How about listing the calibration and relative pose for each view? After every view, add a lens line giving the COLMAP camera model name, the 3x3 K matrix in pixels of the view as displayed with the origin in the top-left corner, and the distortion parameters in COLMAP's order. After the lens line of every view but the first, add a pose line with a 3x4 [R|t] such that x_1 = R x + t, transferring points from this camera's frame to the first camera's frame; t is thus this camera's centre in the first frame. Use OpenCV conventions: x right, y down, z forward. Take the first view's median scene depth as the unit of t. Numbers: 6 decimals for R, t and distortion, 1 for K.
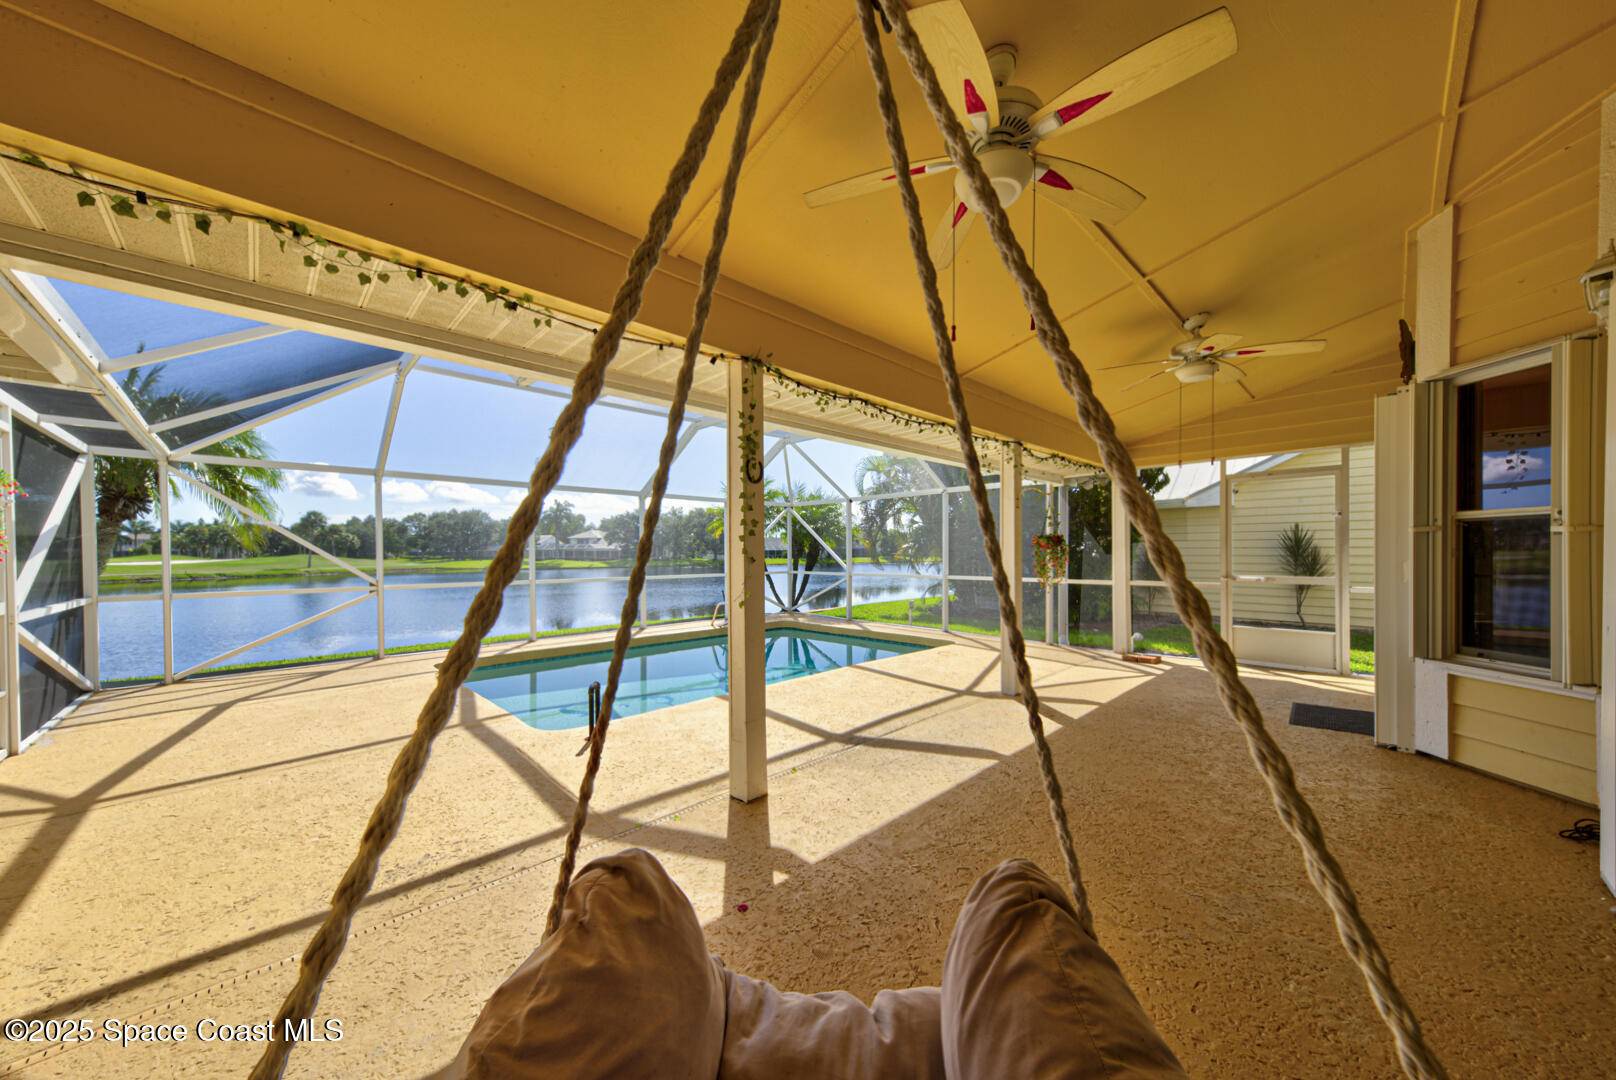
lens RADIAL K [[561.8, 0, 812.2], [0, 561.8, 551.4], [0, 0, 1]] dist [0.019945, -0.002932]
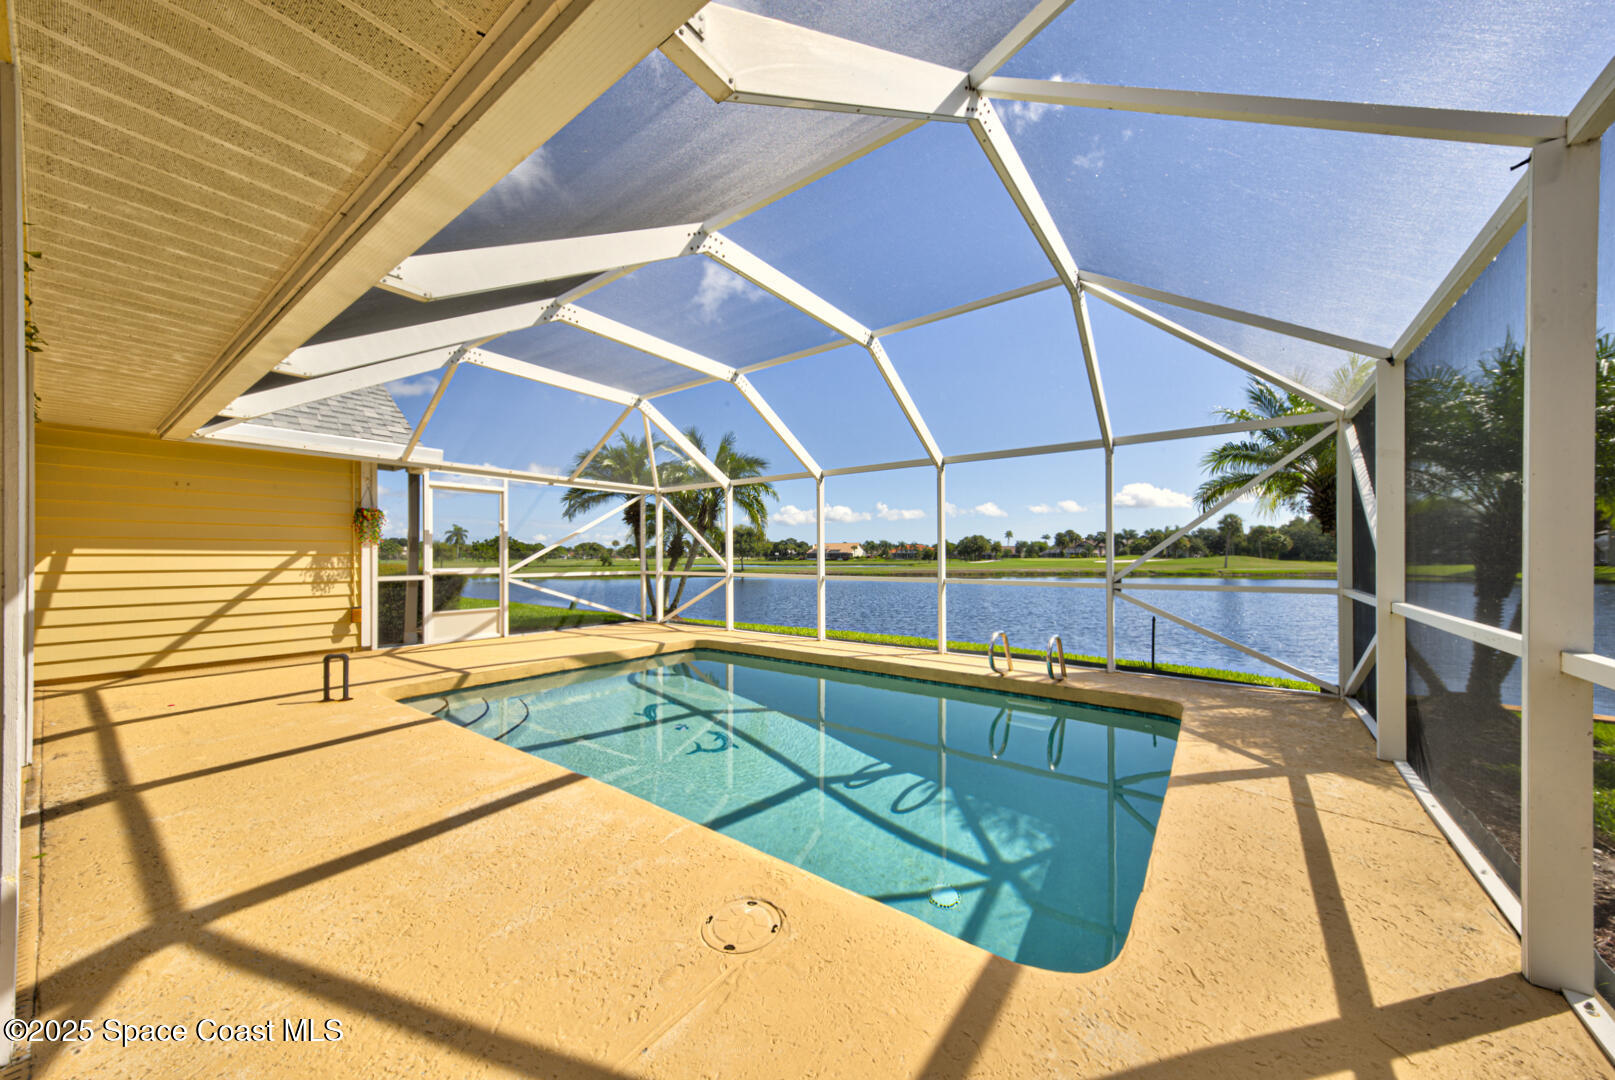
lens RADIAL K [[561.5, 0, 797.2], [0, 561.5, 549.1], [0, 0, 1]] dist [0.019945, -0.002932]
pose [[0.138688, -0.006756, -0.990313, 0.495952], [-0.000463, 0.999976, -0.006887, 0.021871], [0.990336, 0.001414, 0.138681, 0.992069]]
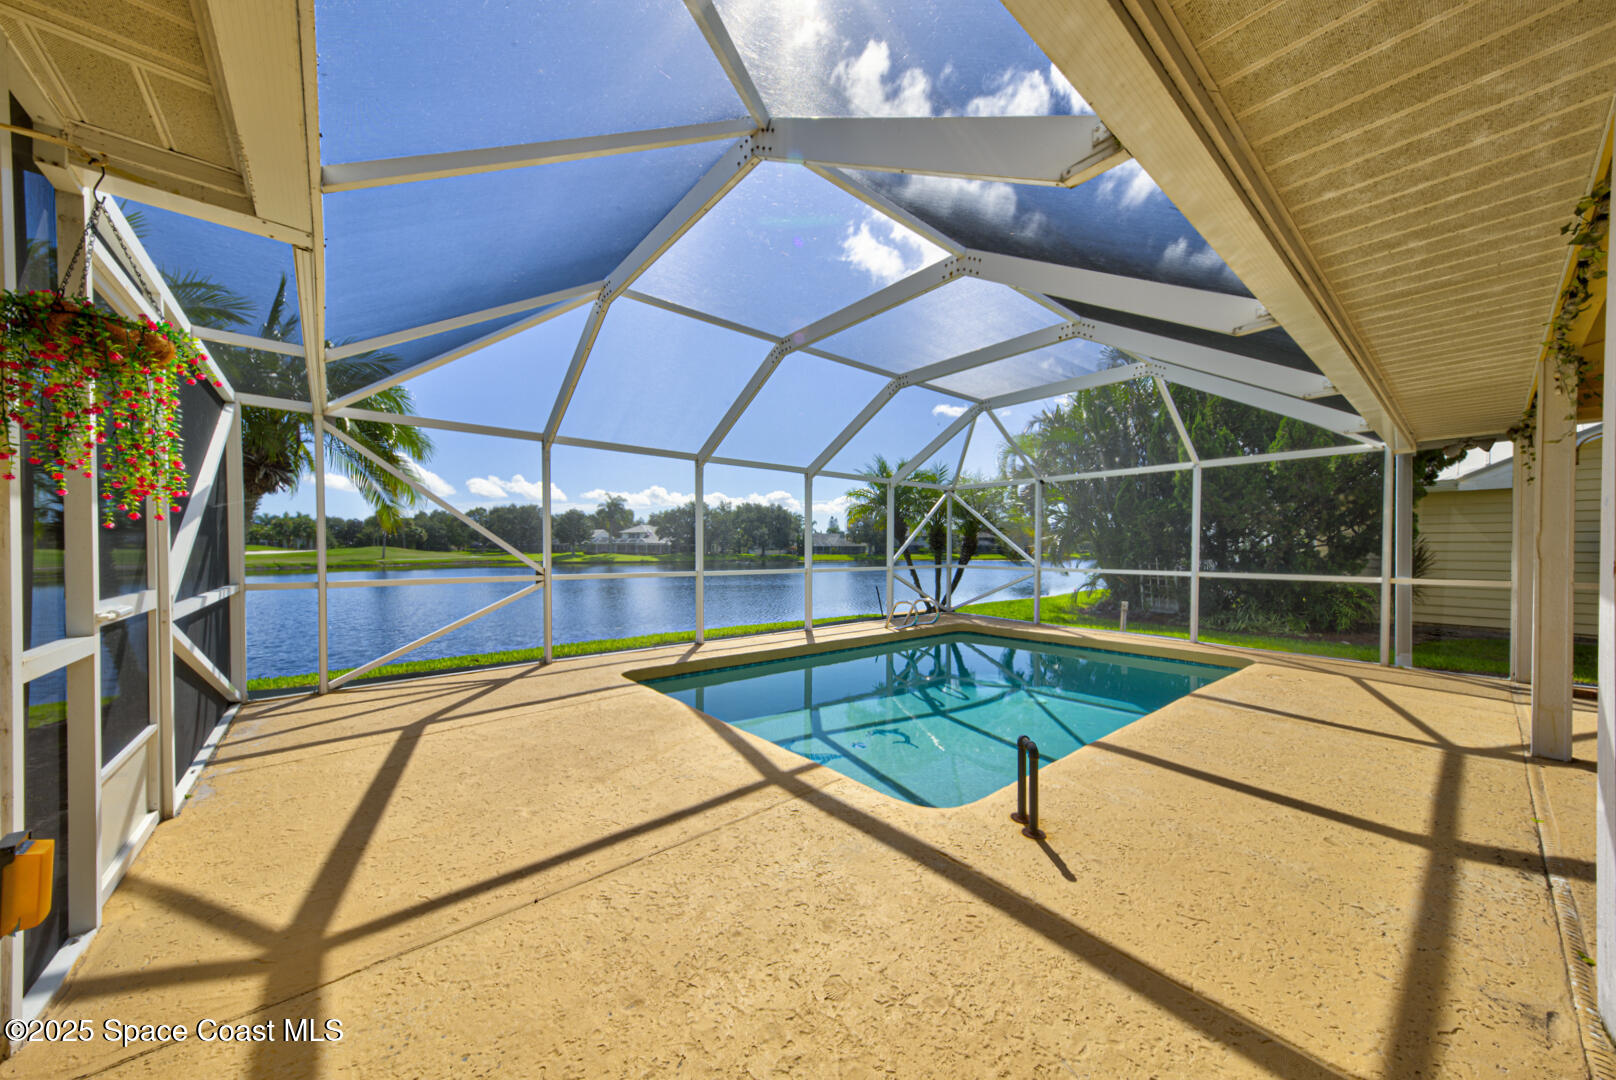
lens RADIAL K [[561.8, 0, 810.7], [0, 561.8, 553.9], [0, 0, 1]] dist [0.019945, -0.002932]
pose [[0.997379, 0.009695, -0.071697, -0.325421], [-0.008952, 0.999903, 0.010675, 0.017573], [0.071793, -0.010005, 0.997369, 0.214883]]
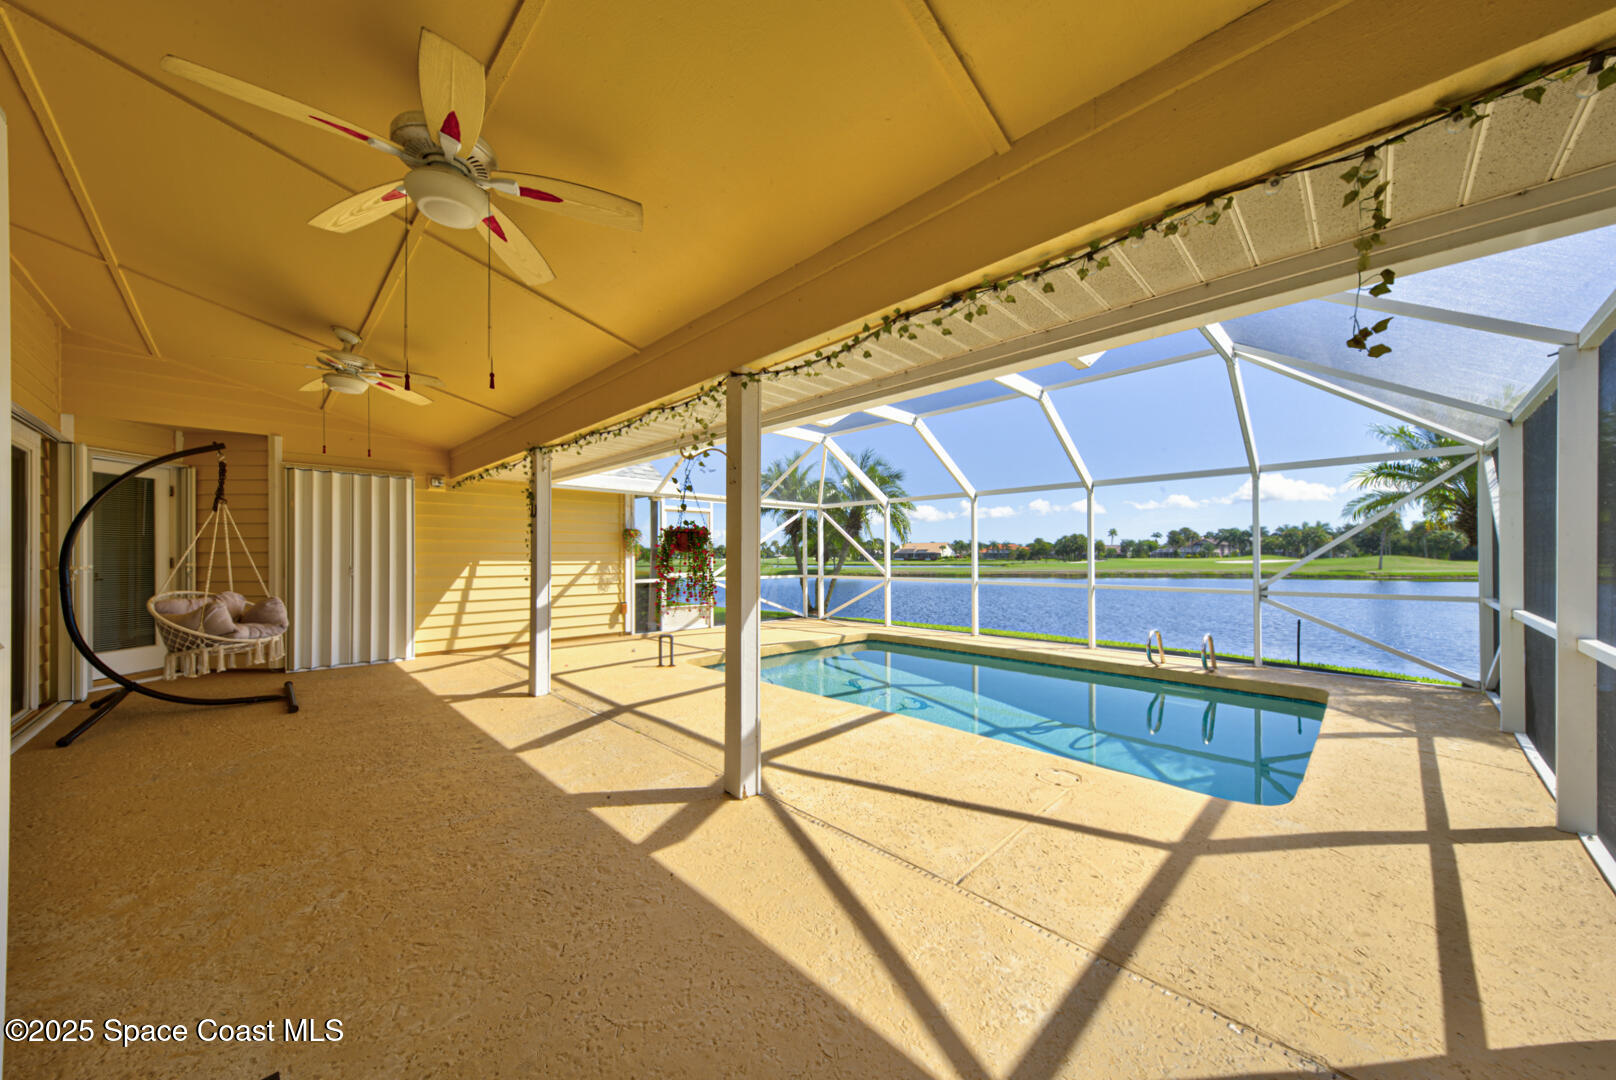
lens RADIAL K [[561.8, 0, 795.2], [0, 561.8, 548.4], [0, 0, 1]] dist [0.019945, -0.002932]
pose [[-0.011504, -0.007072, -0.999909, 0.711650], [0.000973, 0.999974, -0.007084, 0.001115], [0.999933, -0.001054, -0.011497, 0.792697]]
